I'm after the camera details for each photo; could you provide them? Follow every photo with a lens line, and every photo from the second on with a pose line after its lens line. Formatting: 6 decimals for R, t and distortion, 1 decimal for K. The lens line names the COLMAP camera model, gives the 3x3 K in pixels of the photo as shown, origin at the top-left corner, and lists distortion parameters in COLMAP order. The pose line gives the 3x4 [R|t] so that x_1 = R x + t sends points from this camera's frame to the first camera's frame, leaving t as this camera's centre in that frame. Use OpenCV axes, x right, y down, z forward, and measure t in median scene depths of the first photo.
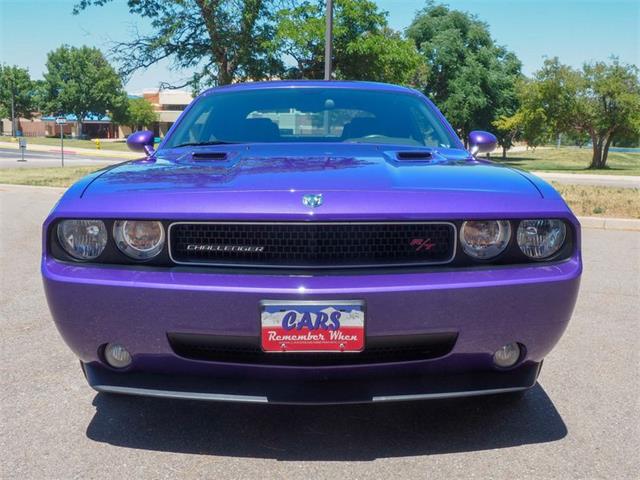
lens RADIAL K [[704.0, 0, 320.0], [0, 704.0, 240.0], [0, 0, 1]] dist [0.011405, 0.020351]
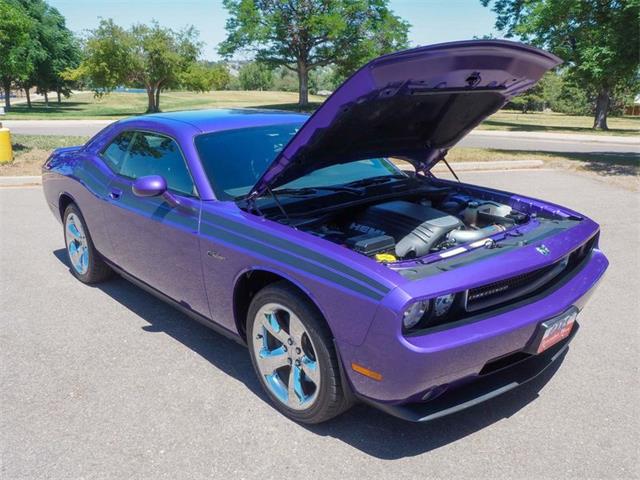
lens RADIAL K [[562.3, 0, 328.9], [0, 562.3, 242.1], [0, 0, 1]] dist [-0.000085, -0.002813]
pose [[0.761173, -0.185251, 0.621528, -0.666161], [0.100975, 0.980502, 0.168584, -0.195723], [-0.640640, -0.065563, 0.765037, 0.225831]]
